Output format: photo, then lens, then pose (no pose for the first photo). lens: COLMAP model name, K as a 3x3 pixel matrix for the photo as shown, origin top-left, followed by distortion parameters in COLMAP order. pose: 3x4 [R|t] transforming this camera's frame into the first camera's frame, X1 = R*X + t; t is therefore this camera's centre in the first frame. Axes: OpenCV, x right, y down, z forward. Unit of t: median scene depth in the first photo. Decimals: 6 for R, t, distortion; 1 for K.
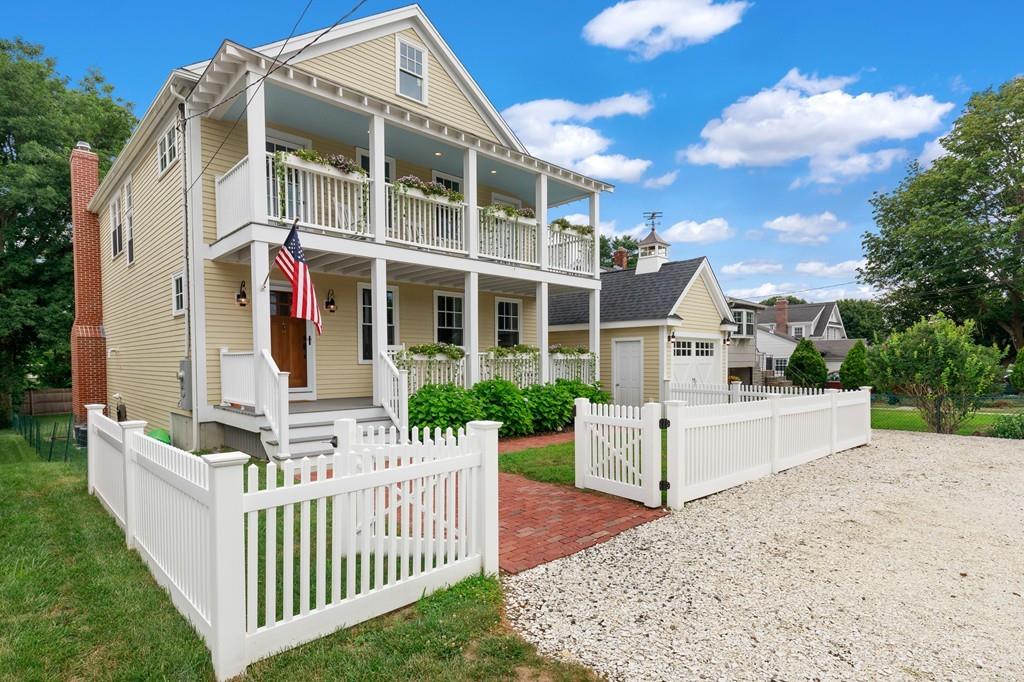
lens RADIAL K [[537.7, 0, 513.8], [0, 537.7, 380.9], [0, 0, 1]] dist [0.001938, -0.000012]
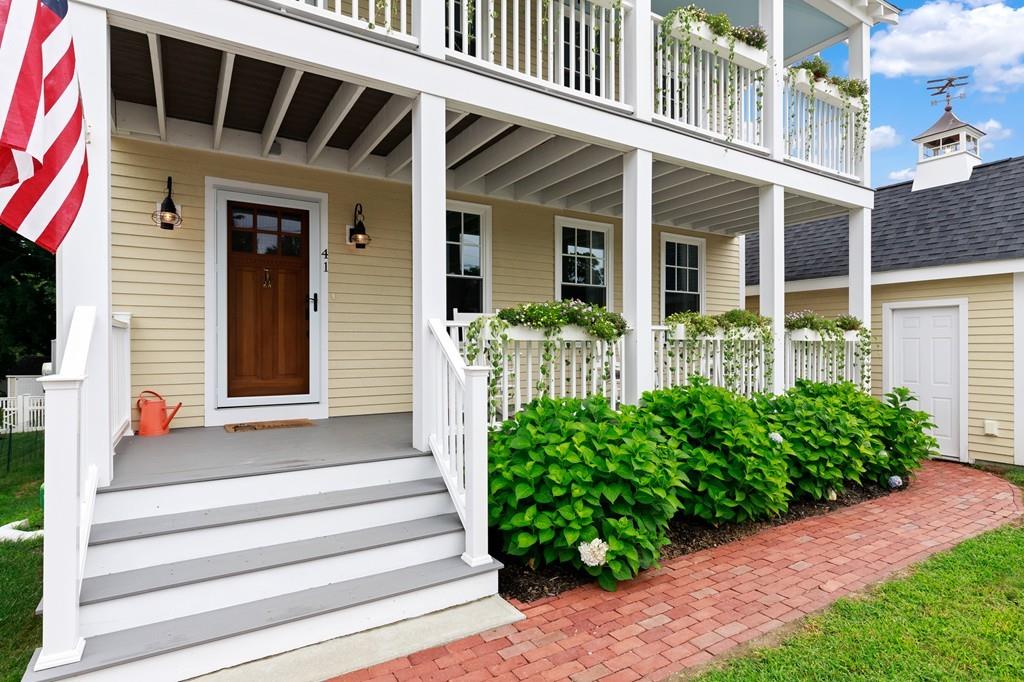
lens RADIAL K [[537.7, 0, 511.3], [0, 537.7, 345.8], [0, 0, 1]] dist [0.001938, -0.000012]
pose [[0.975839, 0.003593, -0.218462, -0.084339], [-0.012057, 0.999227, -0.037422, -0.016771], [0.218158, 0.039152, 0.975128, 0.537236]]
